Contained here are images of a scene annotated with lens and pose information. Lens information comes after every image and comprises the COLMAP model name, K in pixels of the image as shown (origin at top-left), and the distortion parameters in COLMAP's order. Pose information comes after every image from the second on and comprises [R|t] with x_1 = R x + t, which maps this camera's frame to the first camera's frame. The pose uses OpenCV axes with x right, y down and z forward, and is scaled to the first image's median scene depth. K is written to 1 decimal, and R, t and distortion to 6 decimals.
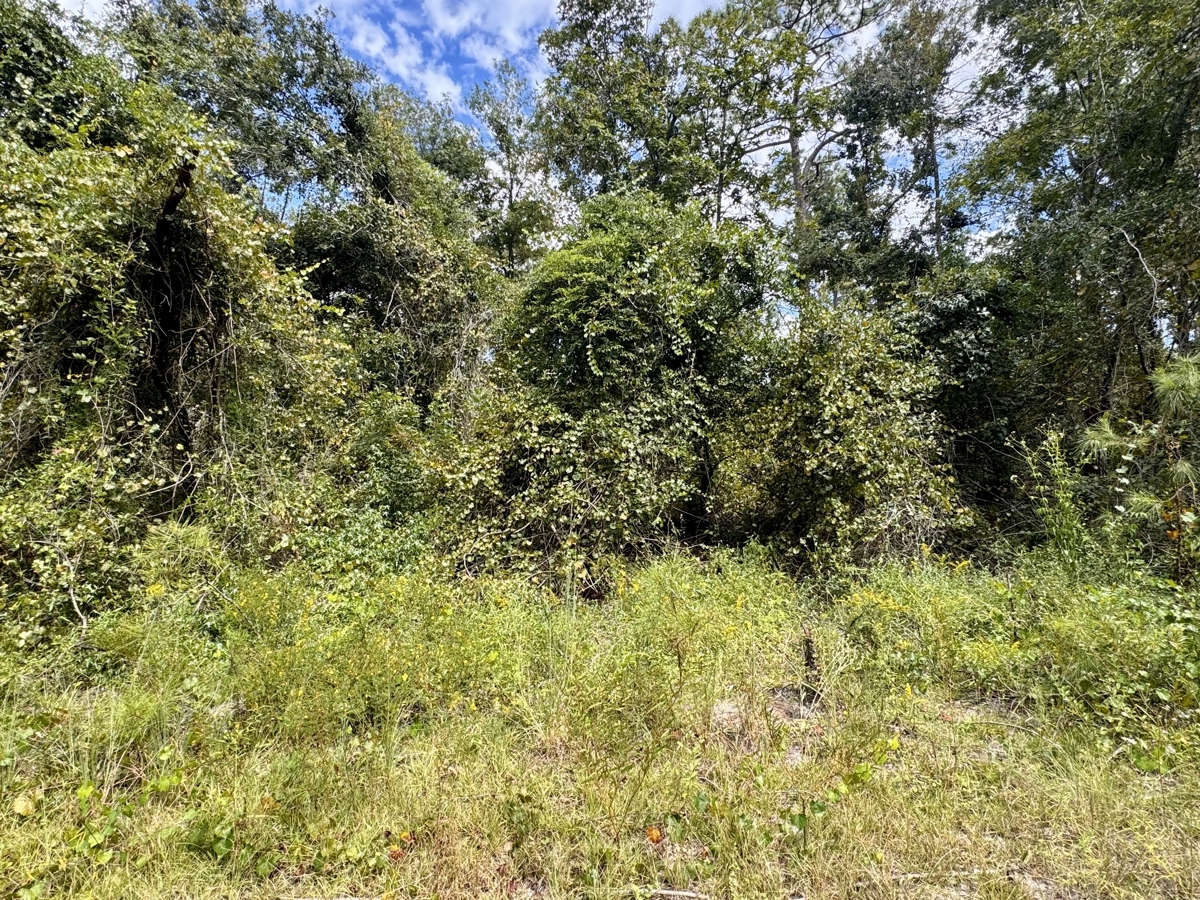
lens RADIAL K [[624.2, 0, 595.7], [0, 624.2, 445.7], [0, 0, 1]] dist [-0.002447, -0.000442]
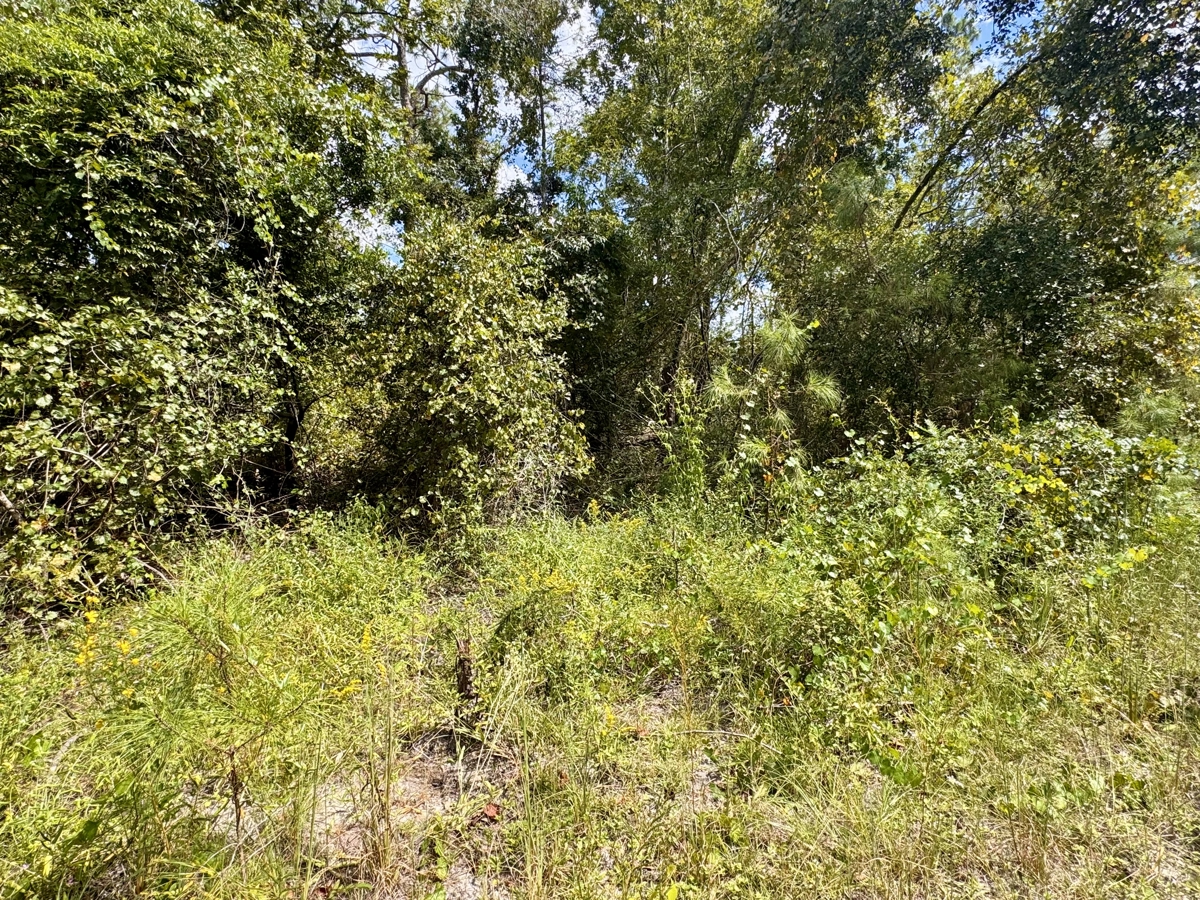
lens RADIAL K [[624.2, 0, 595.7], [0, 624.2, 445.7], [0, 0, 1]] dist [-0.002447, -0.000442]
pose [[0.809547, -0.003546, 0.587044, 0.033747], [-0.042867, 0.996955, 0.065136, 0.019357], [-0.585487, -0.077895, 0.806931, 0.205078]]
